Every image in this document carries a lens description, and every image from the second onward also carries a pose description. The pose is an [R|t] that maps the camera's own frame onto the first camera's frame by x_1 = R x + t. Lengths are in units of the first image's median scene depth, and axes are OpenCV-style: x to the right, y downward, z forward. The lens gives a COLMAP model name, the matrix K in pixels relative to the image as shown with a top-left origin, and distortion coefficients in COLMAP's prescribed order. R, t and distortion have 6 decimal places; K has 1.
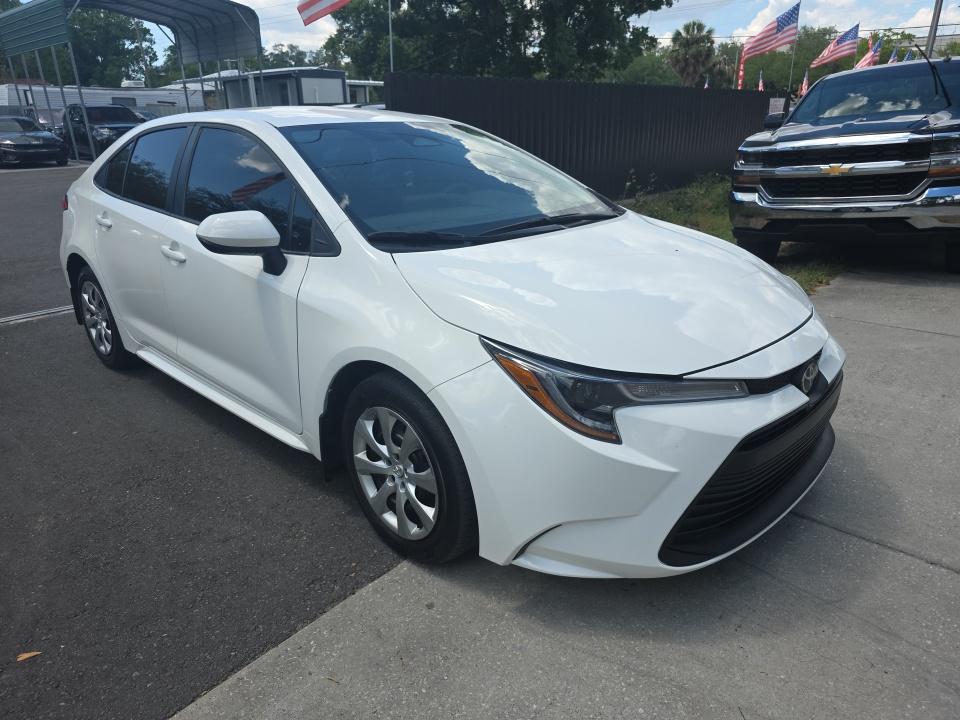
lens RADIAL K [[647.3, 0, 477.0], [0, 647.3, 362.5], [0, 0, 1]] dist [0.005651, -0.003679]
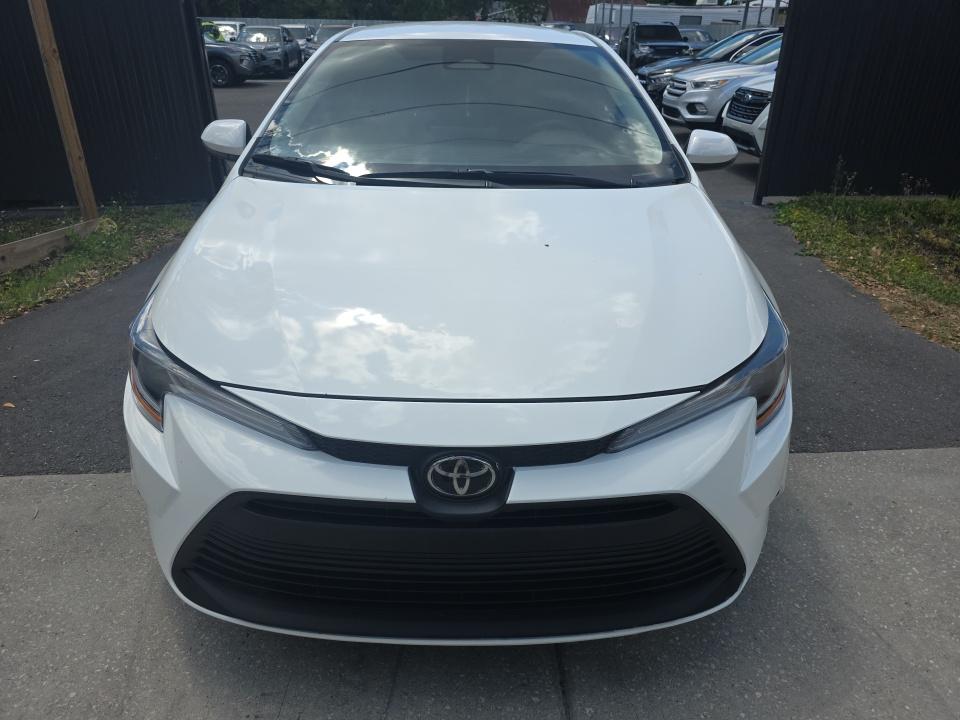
lens RADIAL K [[647.3, 0, 481.9], [0, 647.3, 360.1], [0, 0, 1]] dist [0.005651, -0.003679]
pose [[0.705212, 0.333819, -0.625492, 0.977547], [-0.269917, 0.942196, 0.198522, -0.234897], [0.655607, 0.028831, 0.754552, 0.597119]]
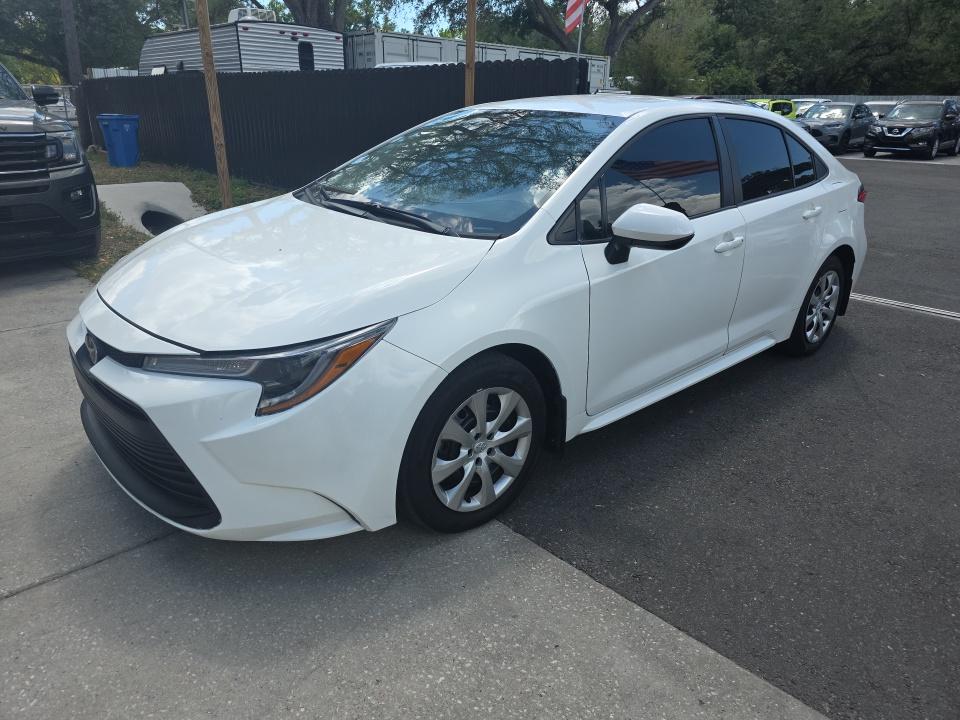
lens RADIAL K [[647.3, 0, 484.2], [0, 647.3, 359.8], [0, 0, 1]] dist [0.005651, -0.003679]
pose [[-0.068929, 0.376267, -0.923944, 1.616606], [-0.369889, 0.850495, 0.373951, -0.660878], [0.926515, 0.367533, 0.080554, 1.681113]]
